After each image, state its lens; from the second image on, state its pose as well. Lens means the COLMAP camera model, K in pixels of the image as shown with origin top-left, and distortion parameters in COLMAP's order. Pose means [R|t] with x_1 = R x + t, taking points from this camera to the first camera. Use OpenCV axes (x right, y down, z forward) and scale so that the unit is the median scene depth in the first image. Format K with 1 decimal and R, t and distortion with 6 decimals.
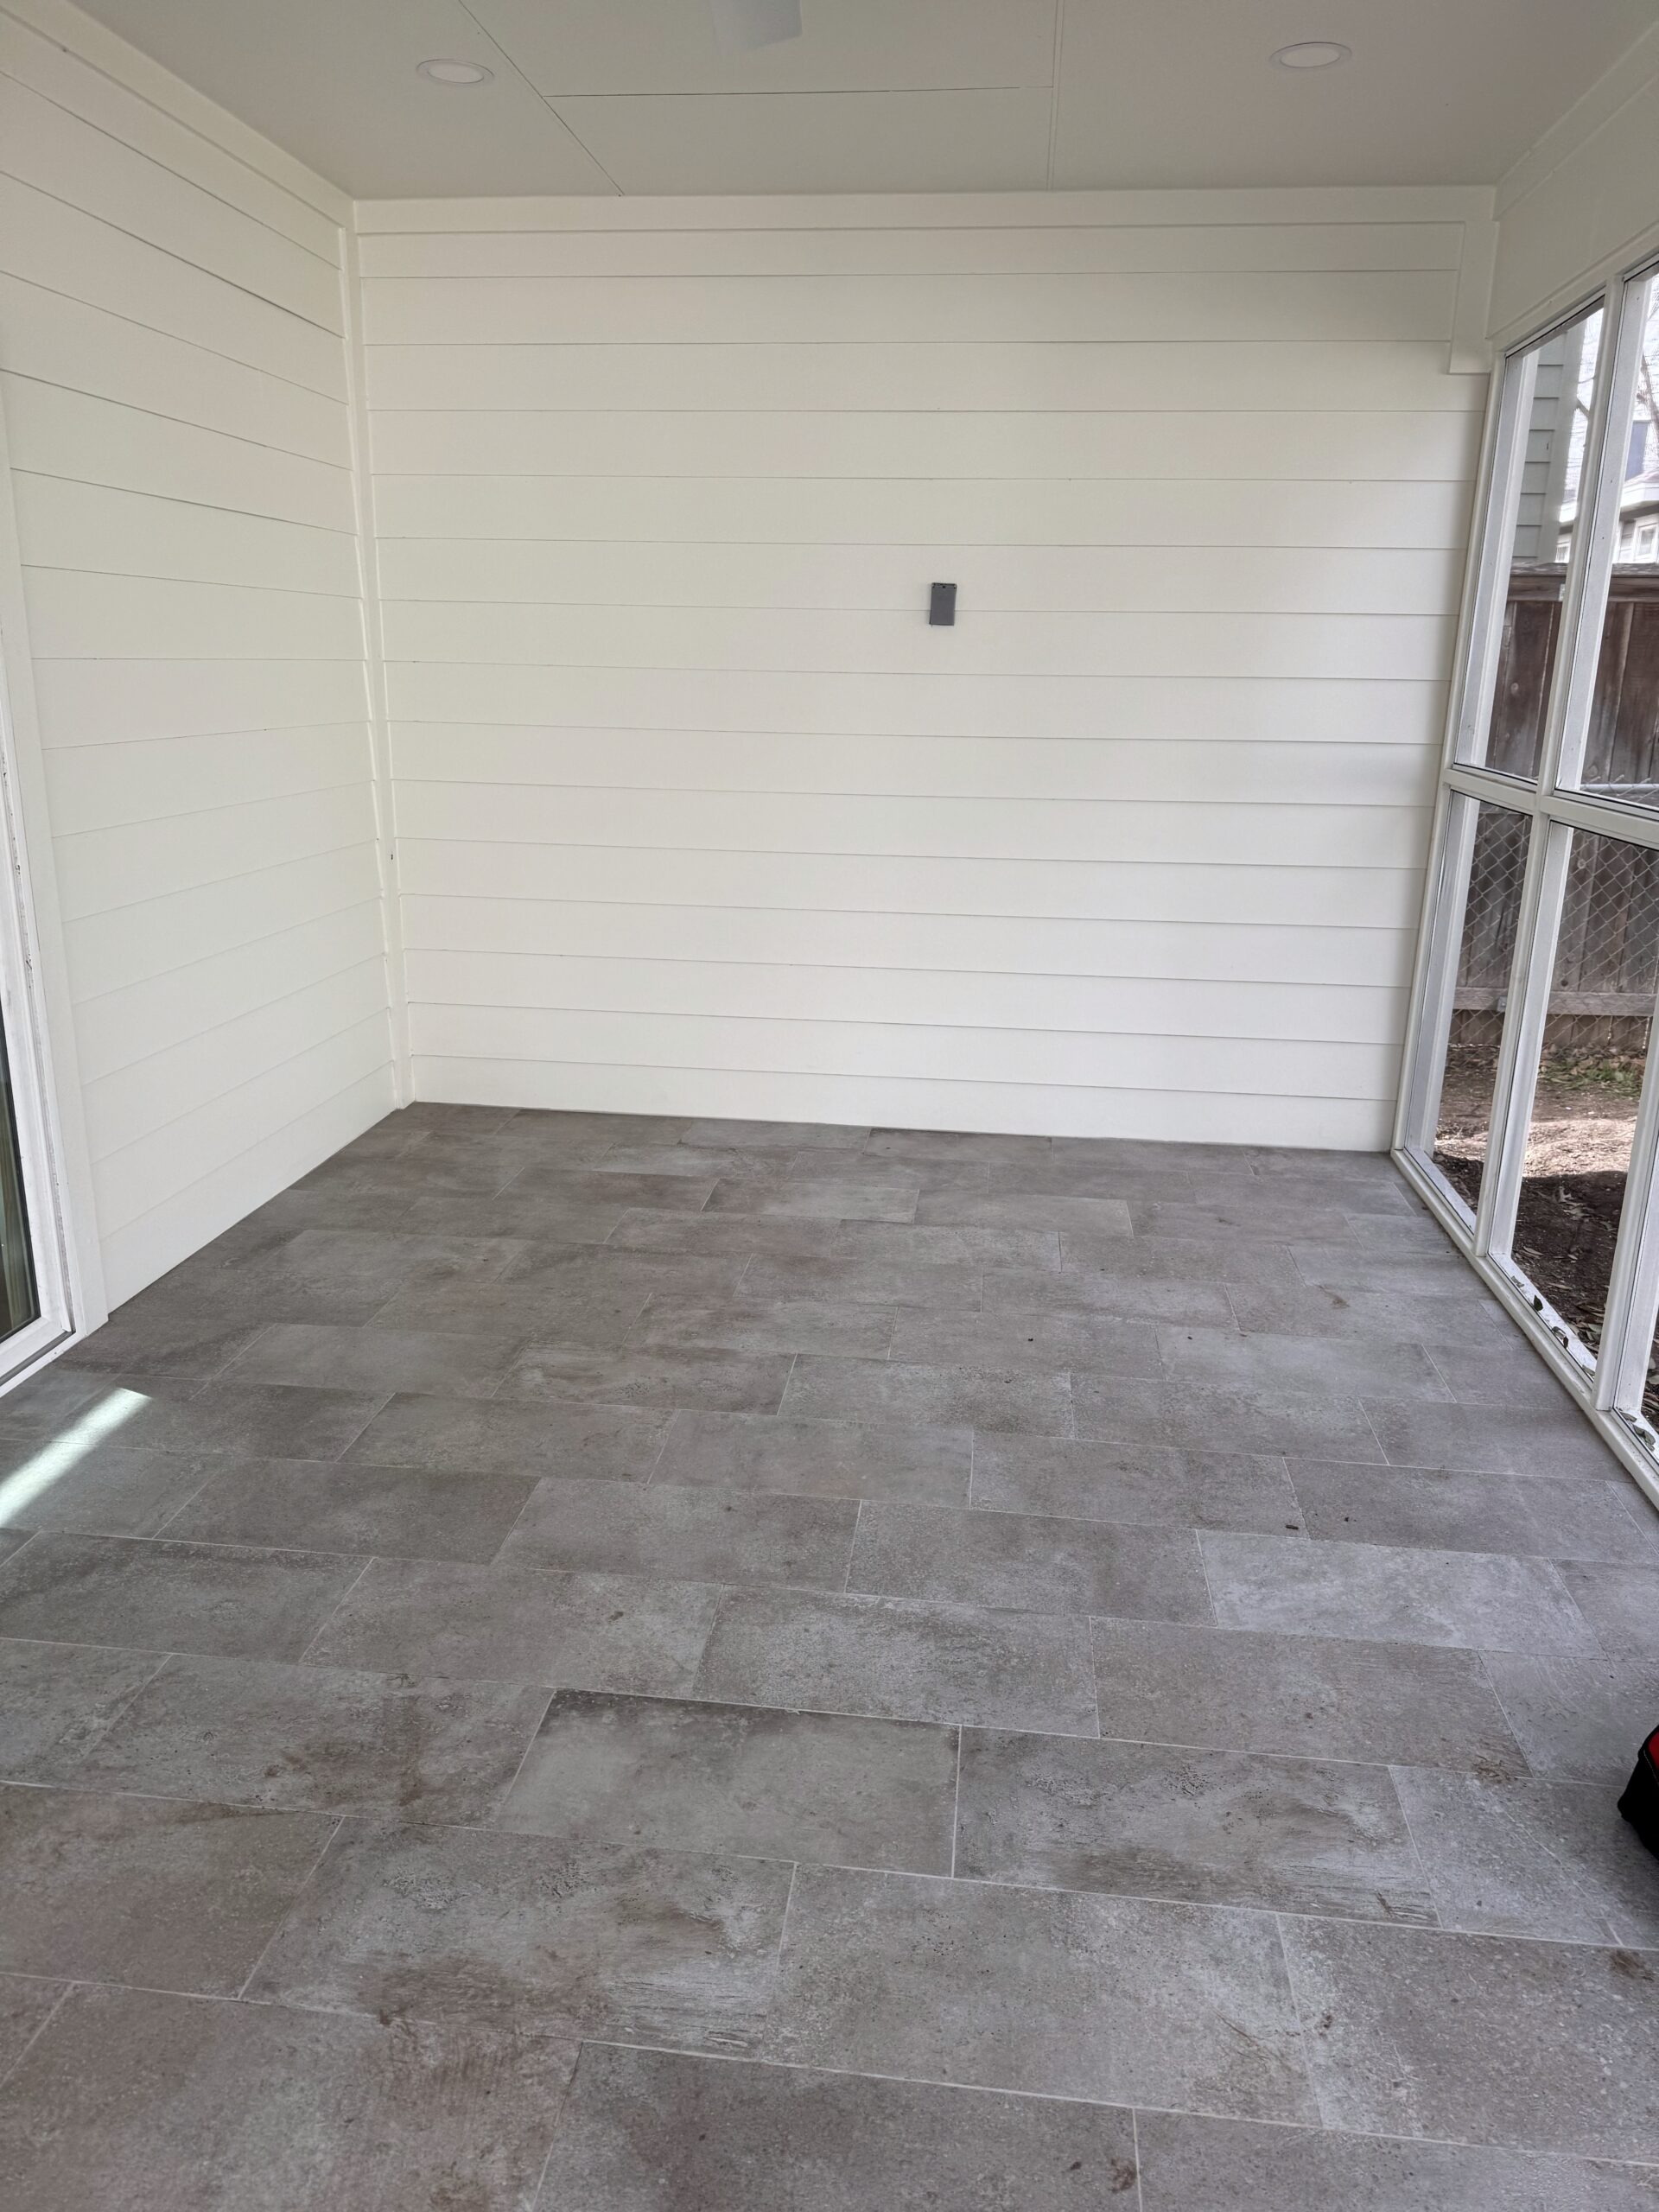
lens RADIAL K [[1544.4, 0, 829.3], [0, 1544.4, 1106.1], [0, 0, 1]] dist [-0.008708, -0.000147]
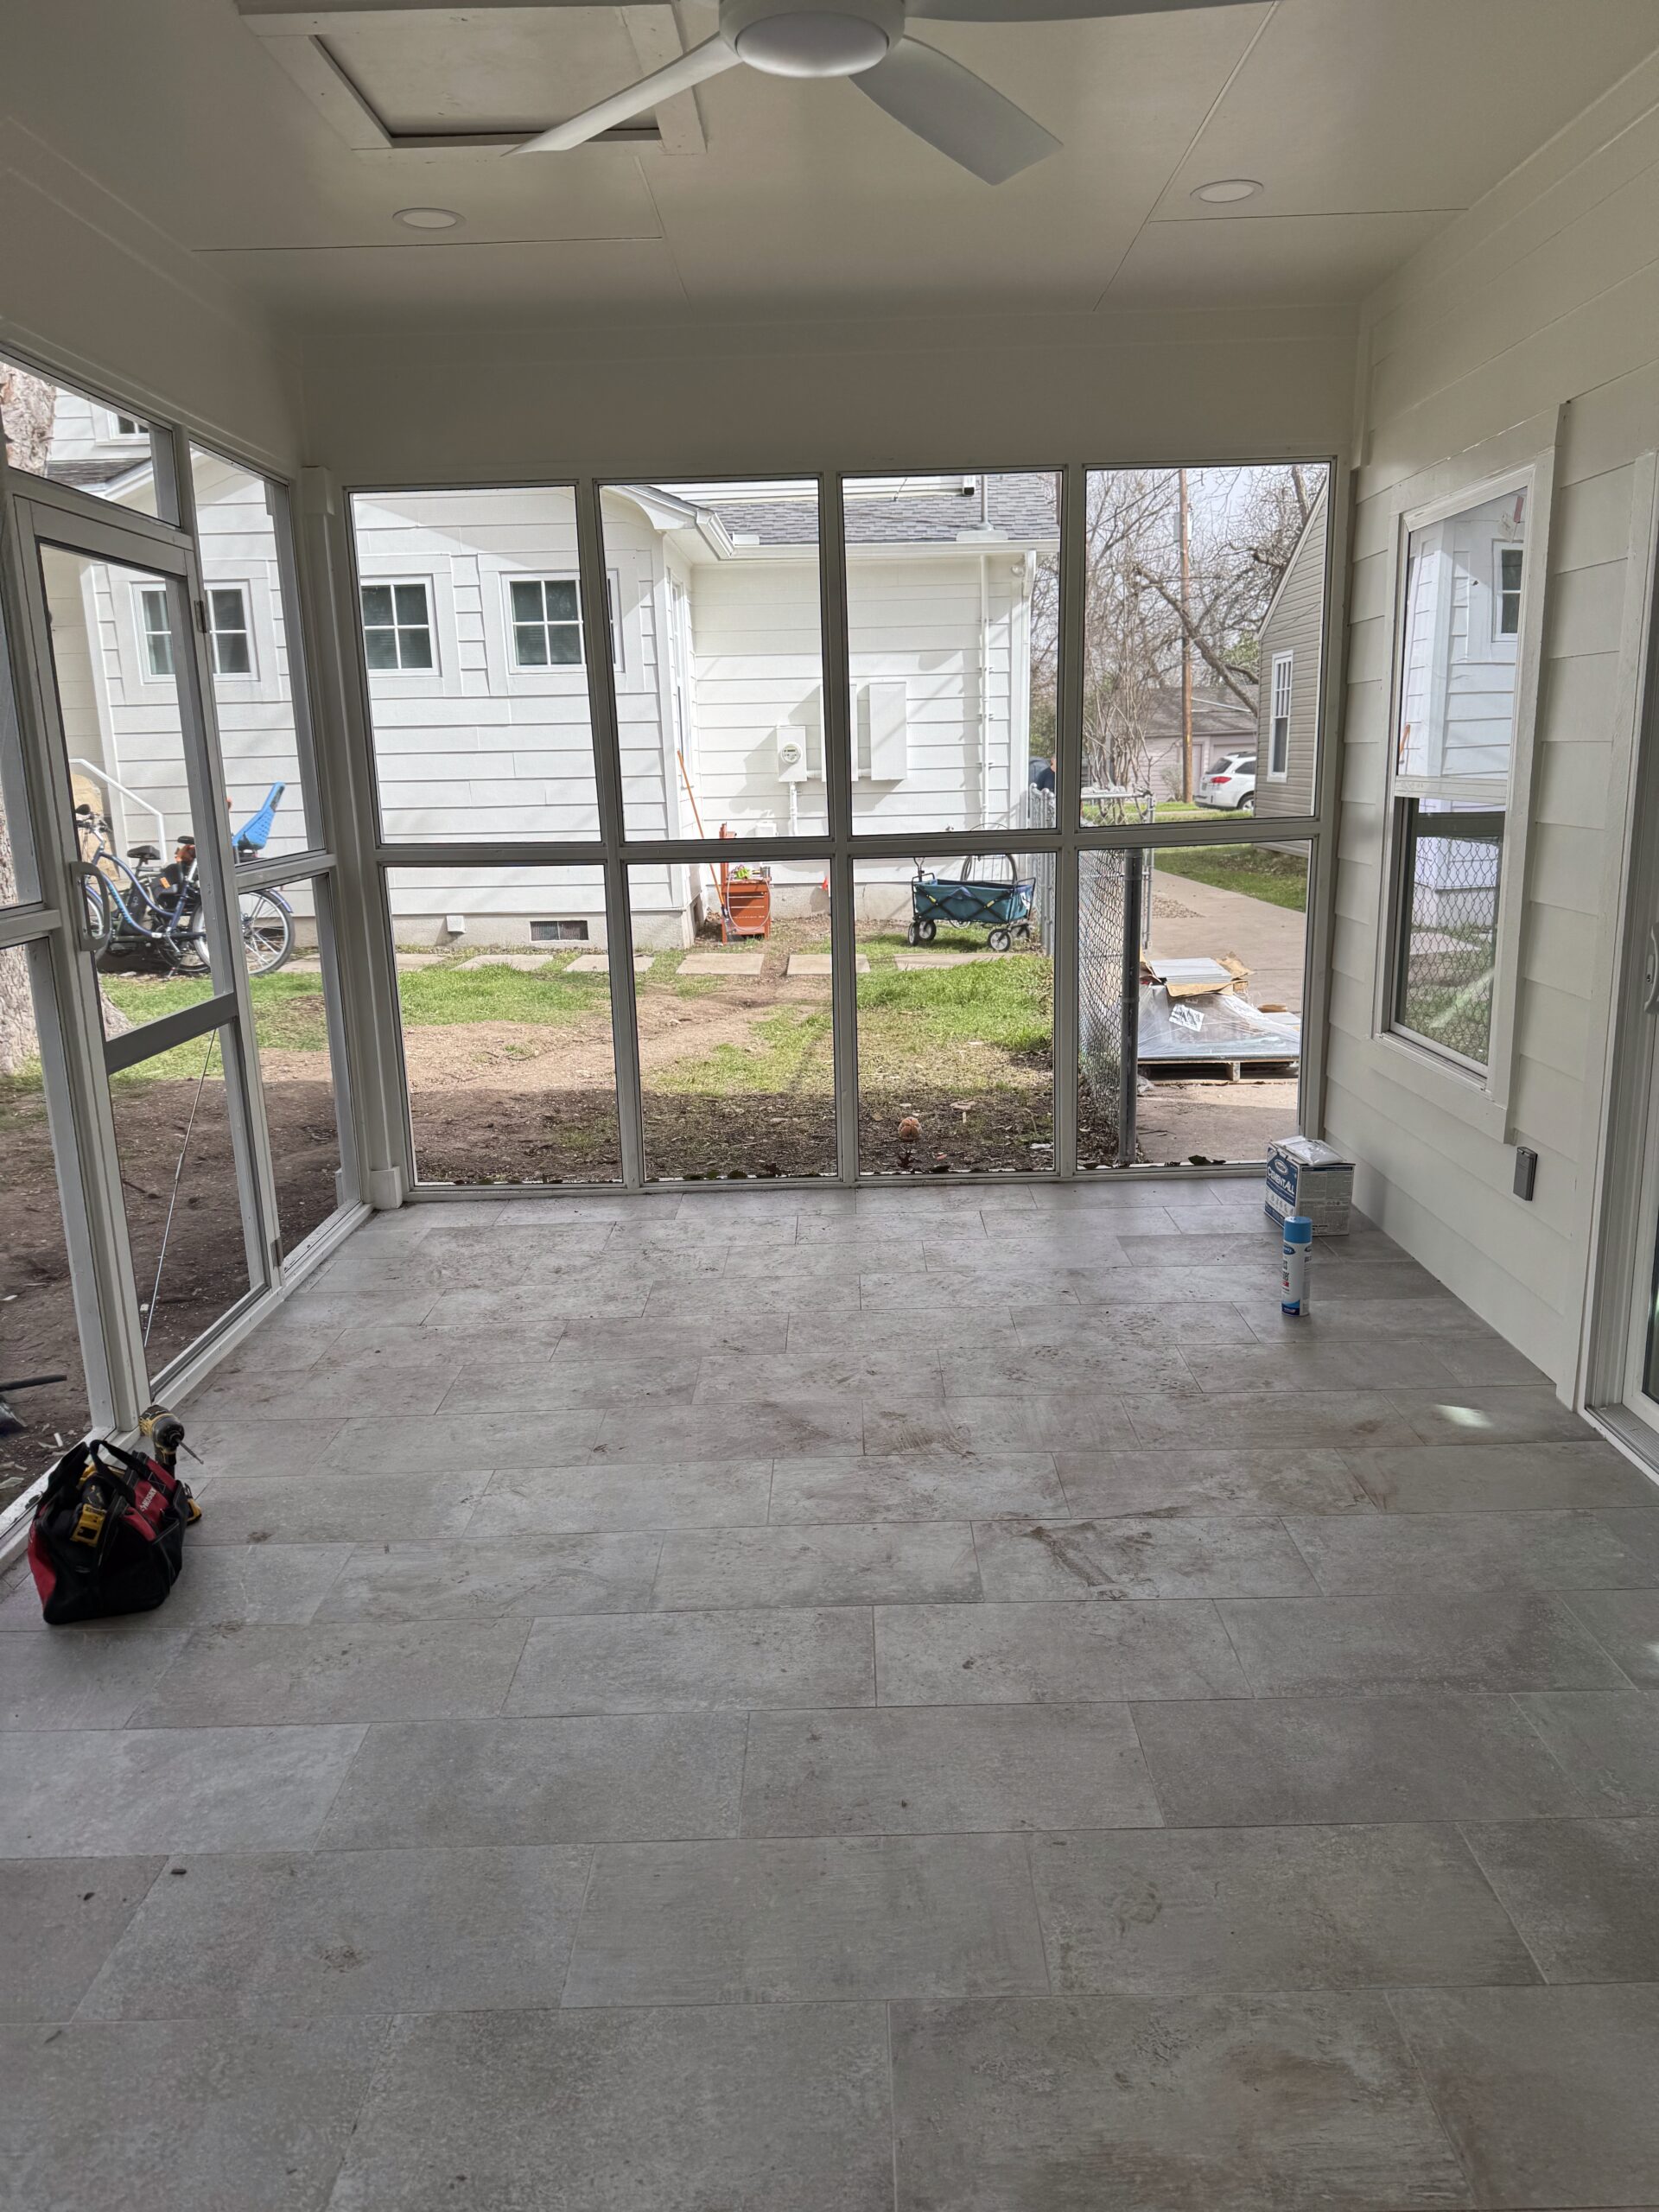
lens RADIAL K [[1544.4, 0, 832.2], [0, 1544.4, 1109.5], [0, 0, 1]] dist [-0.008708, -0.000147]
pose [[-0.993686, 0.034418, -0.106791, 0.049447], [-0.021198, 0.877061, 0.479911, -0.482634], [0.110180, 0.479144, -0.870793, 1.684191]]
